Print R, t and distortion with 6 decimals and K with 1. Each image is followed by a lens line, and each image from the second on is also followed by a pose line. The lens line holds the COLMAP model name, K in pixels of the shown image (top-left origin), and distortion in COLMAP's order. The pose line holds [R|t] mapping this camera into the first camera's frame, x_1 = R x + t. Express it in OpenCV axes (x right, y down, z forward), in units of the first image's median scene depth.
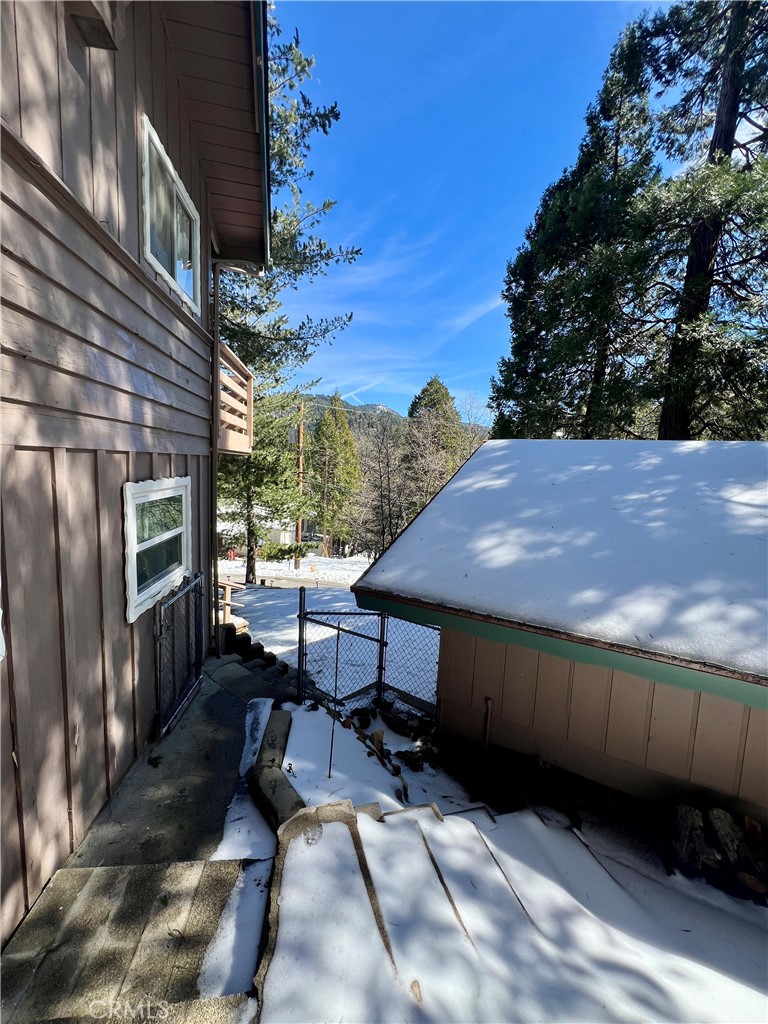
lens RADIAL K [[409.4, 0, 388.2], [0, 409.4, 511.7], [0, 0, 1]] dist [-0.002458, 0.000009]
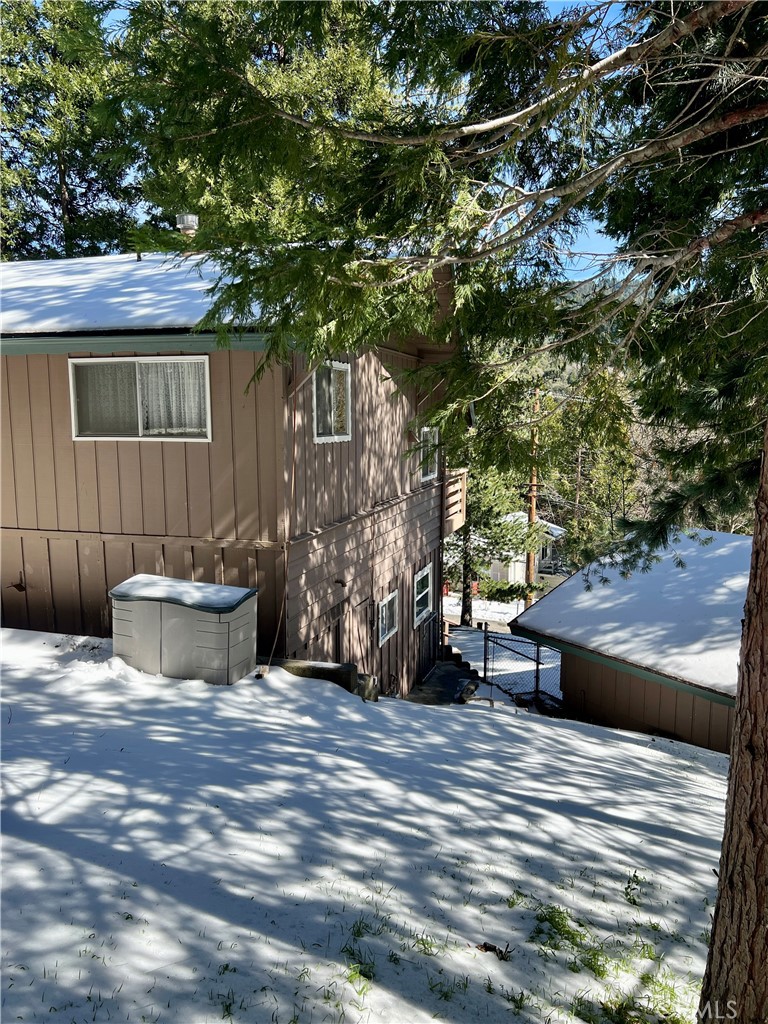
lens RADIAL K [[767.0, 0, 384.8], [0, 767.0, 513.7], [0, 0, 1]] dist [0.043964, -0.053009]
pose [[0.905213, 0.028146, -0.424024, 0.325266], [-0.023999, 0.999598, 0.015119, -0.137788], [0.424279, -0.003510, 0.905525, -0.925898]]
